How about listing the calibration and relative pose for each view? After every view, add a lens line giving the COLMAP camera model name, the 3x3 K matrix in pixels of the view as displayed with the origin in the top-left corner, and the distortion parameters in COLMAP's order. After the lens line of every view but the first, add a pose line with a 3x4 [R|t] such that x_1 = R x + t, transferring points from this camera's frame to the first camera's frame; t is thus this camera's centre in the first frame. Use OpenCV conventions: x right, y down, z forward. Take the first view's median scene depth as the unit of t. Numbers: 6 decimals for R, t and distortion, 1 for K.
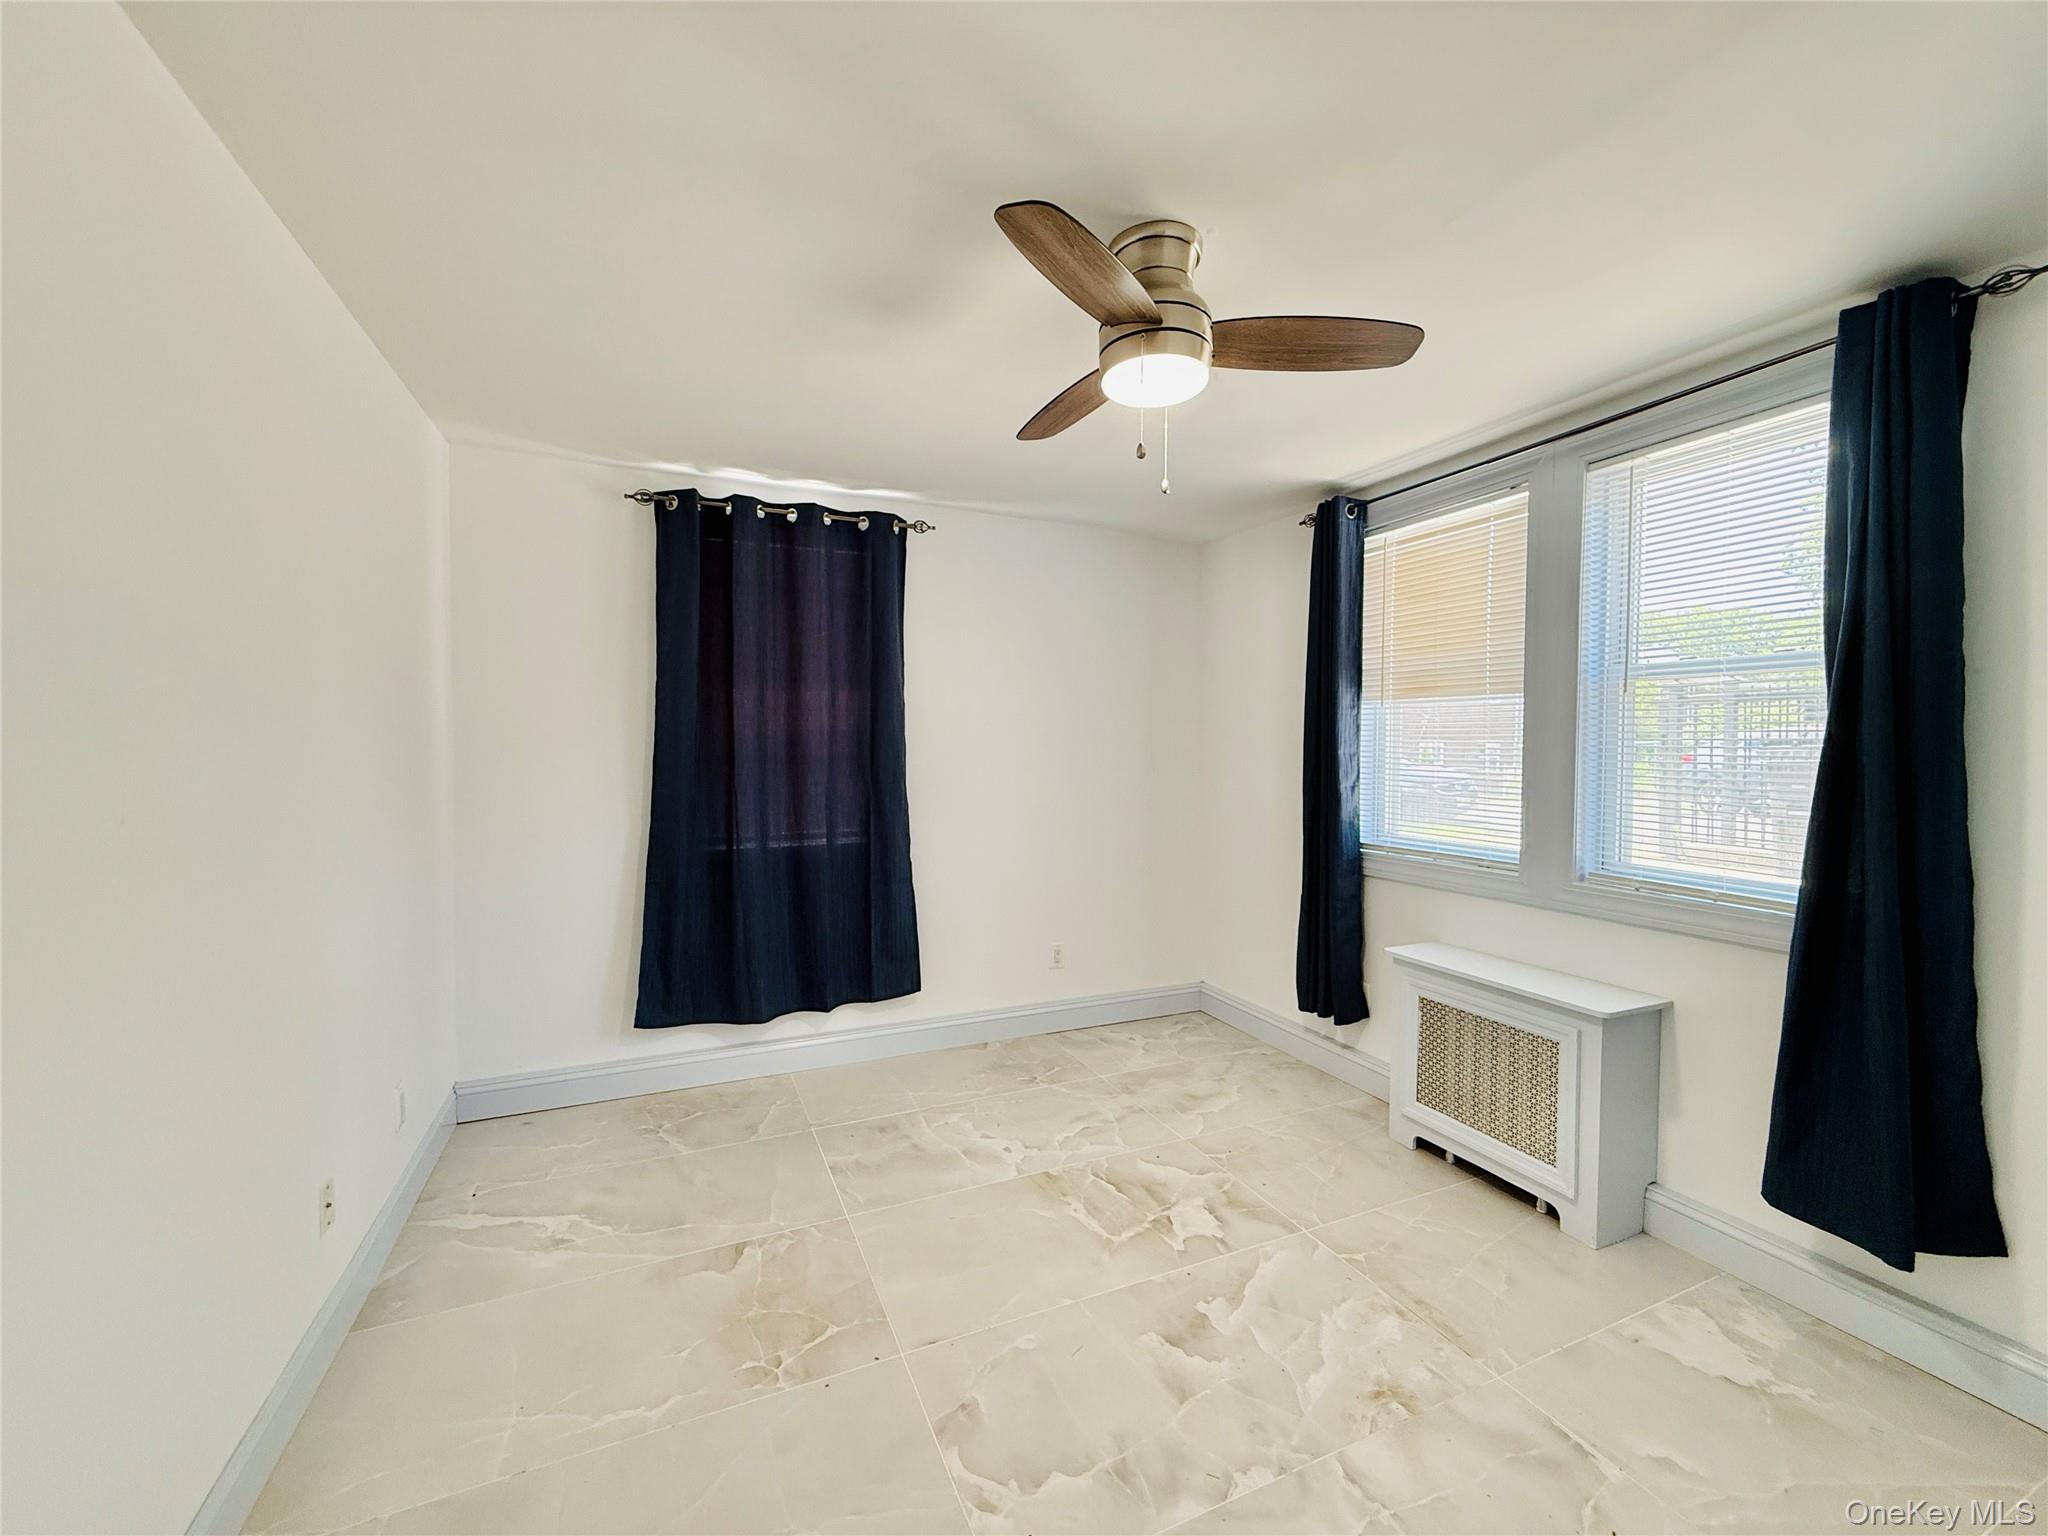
lens RADIAL K [[821.7, 0, 1021.9], [0, 821.7, 763.1], [0, 0, 1]] dist [-0.003296, -0.000244]
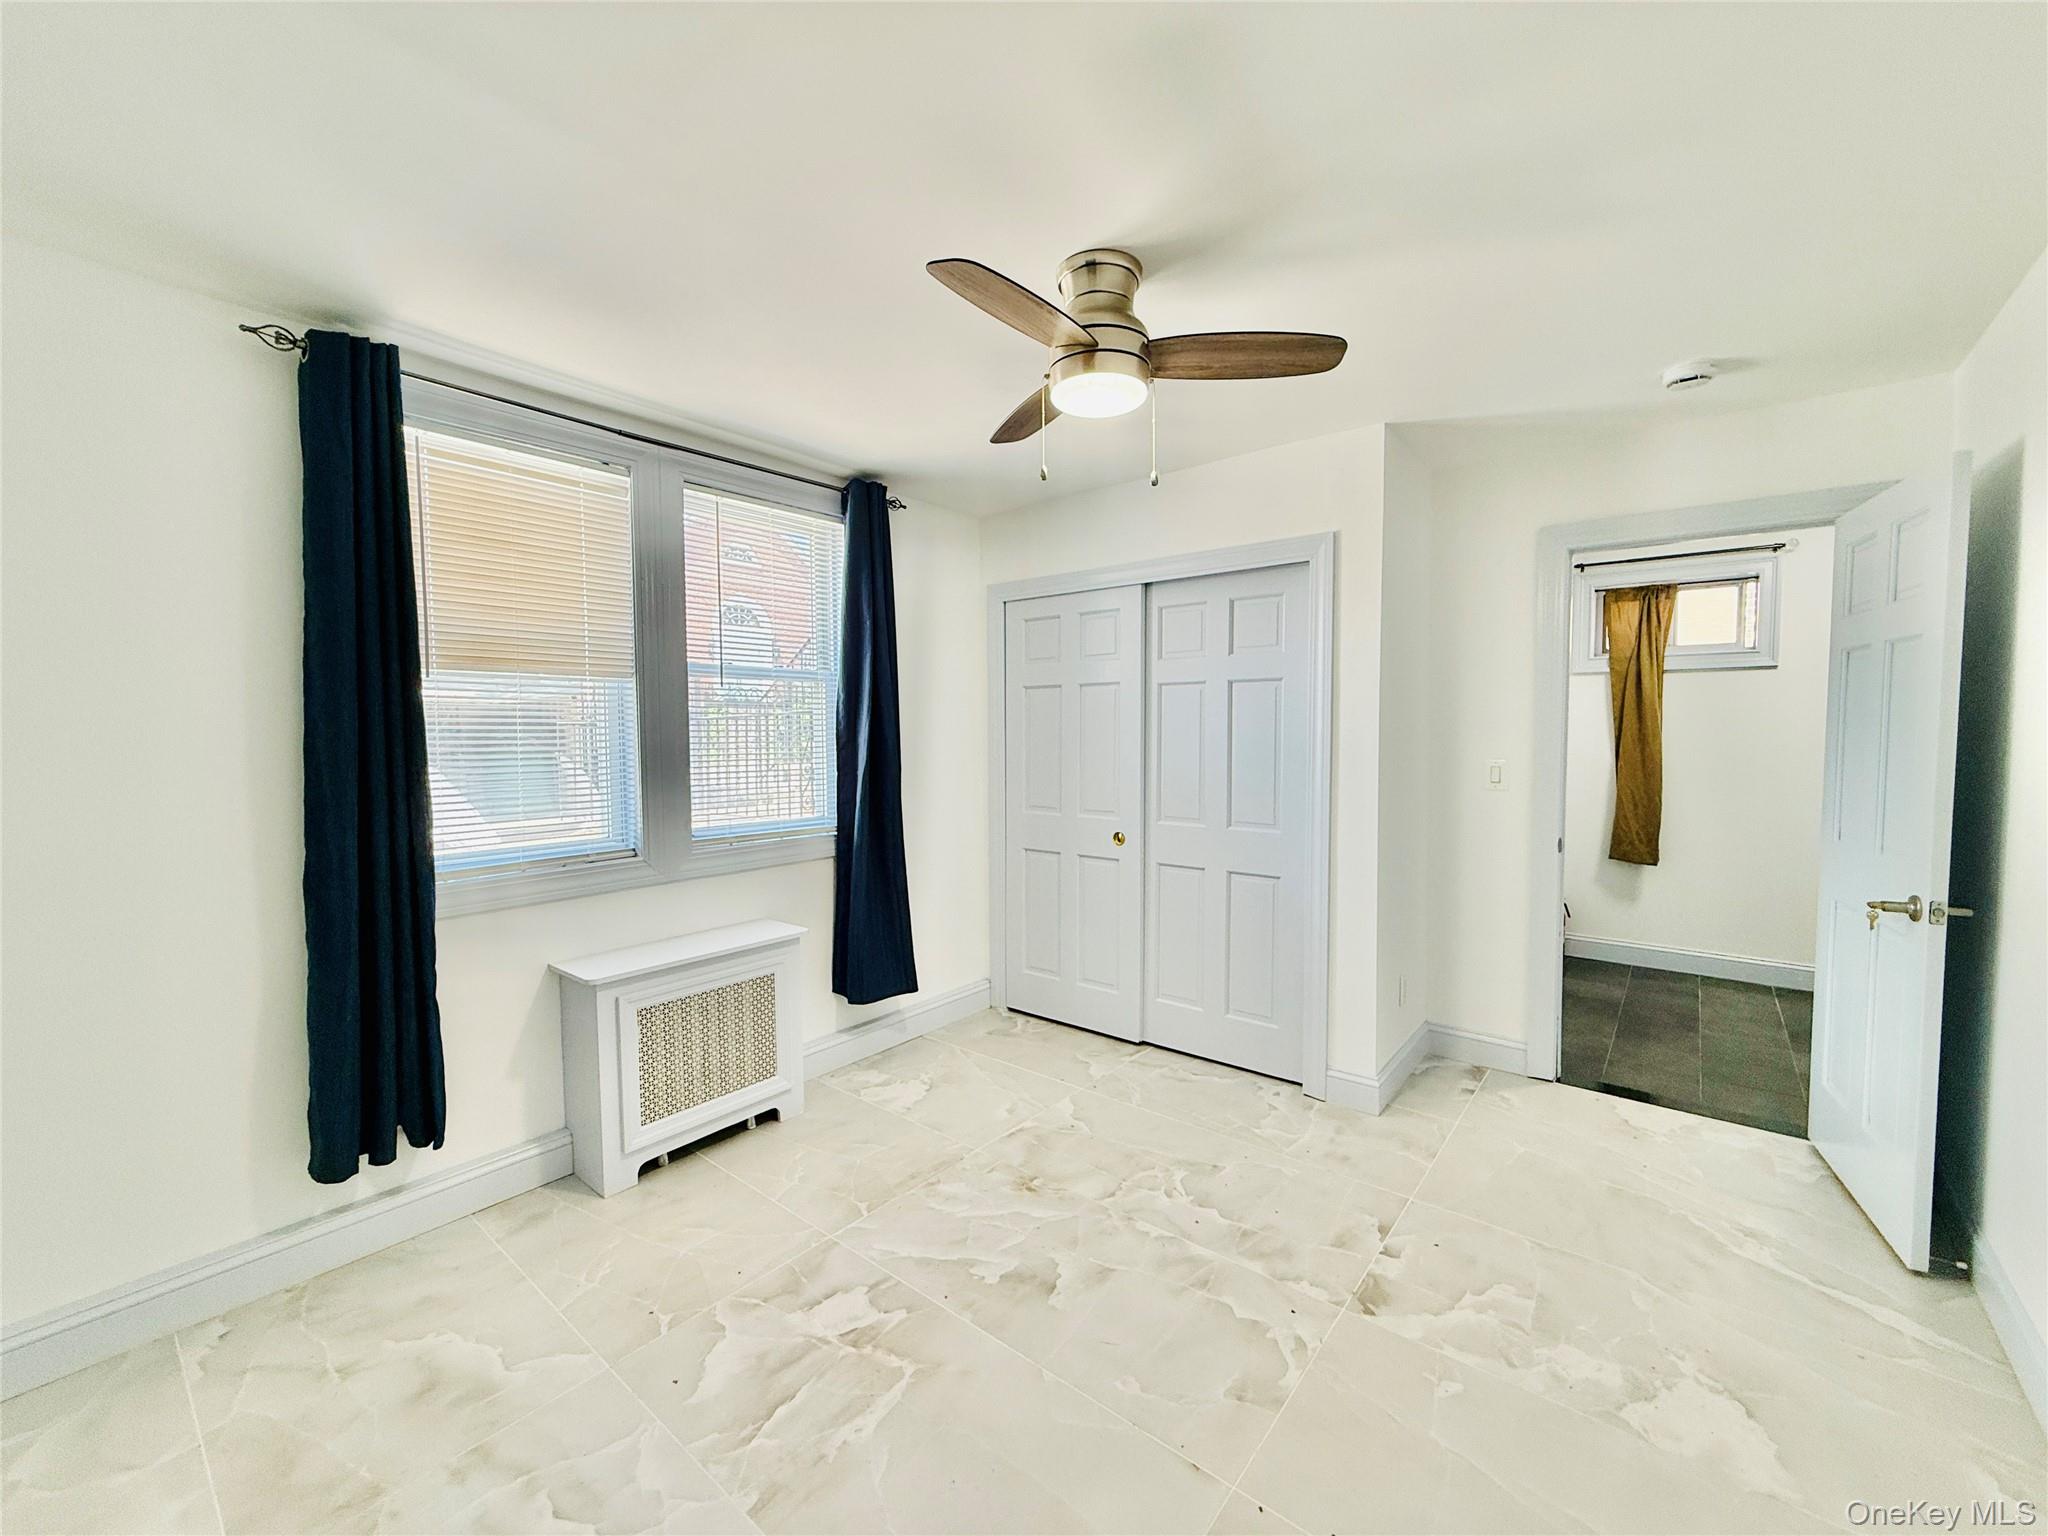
lens RADIAL K [[821.7, 0, 1021.9], [0, 821.7, 763.1], [0, 0, 1]] dist [-0.003296, -0.000244]
pose [[-0.448615, -0.037615, 0.892933, -0.560549], [0.029825, 0.997927, 0.057023, -0.027936], [-0.893227, 0.052213, -0.446563, 1.139714]]
